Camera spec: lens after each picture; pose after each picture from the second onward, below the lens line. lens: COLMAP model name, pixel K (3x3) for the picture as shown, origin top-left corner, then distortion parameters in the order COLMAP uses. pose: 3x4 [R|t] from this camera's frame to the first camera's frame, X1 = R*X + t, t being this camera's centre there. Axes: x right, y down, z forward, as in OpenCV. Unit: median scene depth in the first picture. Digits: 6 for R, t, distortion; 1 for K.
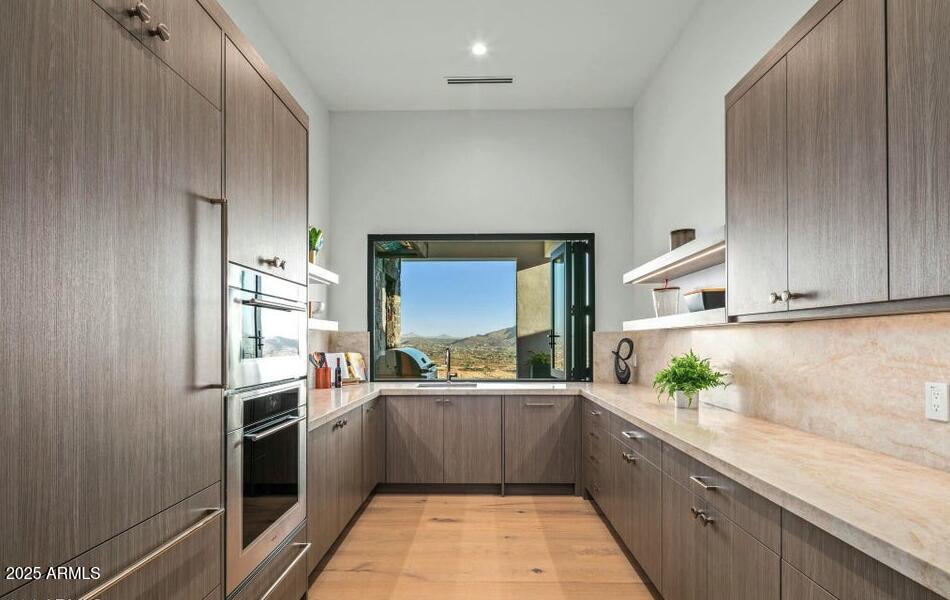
lens RADIAL K [[471.4, 0, 476.2], [0, 471.4, 332.3], [0, 0, 1]] dist [-0.000340, -0.000126]
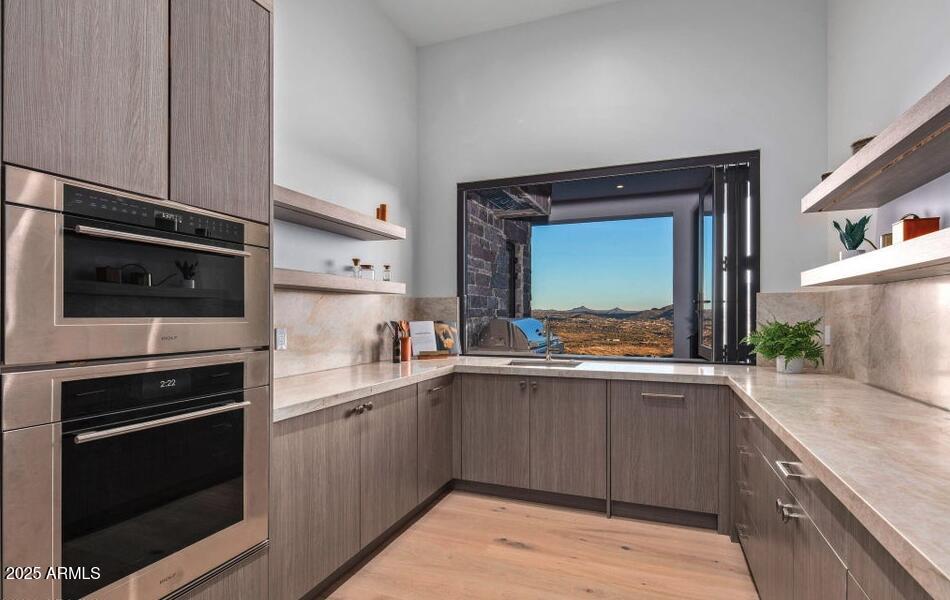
lens RADIAL K [[467.7, 0, 479.3], [0, 467.7, 311.8], [0, 0, 1]] dist [0.001427, 0.000412]
pose [[0.938960, -0.001268, -0.344025, 0.105676], [0.005453, 0.999922, 0.011198, 0.016775], [0.343984, -0.012390, 0.938894, 0.223690]]
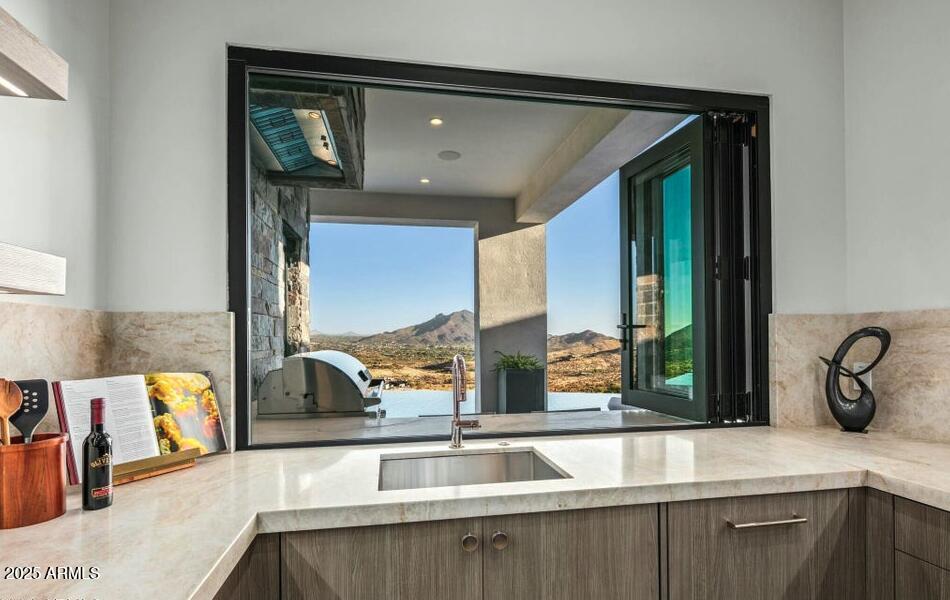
lens RADIAL K [[471.4, 0, 476.2], [0, 471.4, 332.3], [0, 0, 1]] dist [-0.000340, -0.000126]
pose [[0.981572, -0.004075, 0.191051, -0.117322], [0.002839, 0.999973, 0.006744, 0.012840], [-0.191074, -0.006077, 0.981557, 0.635059]]
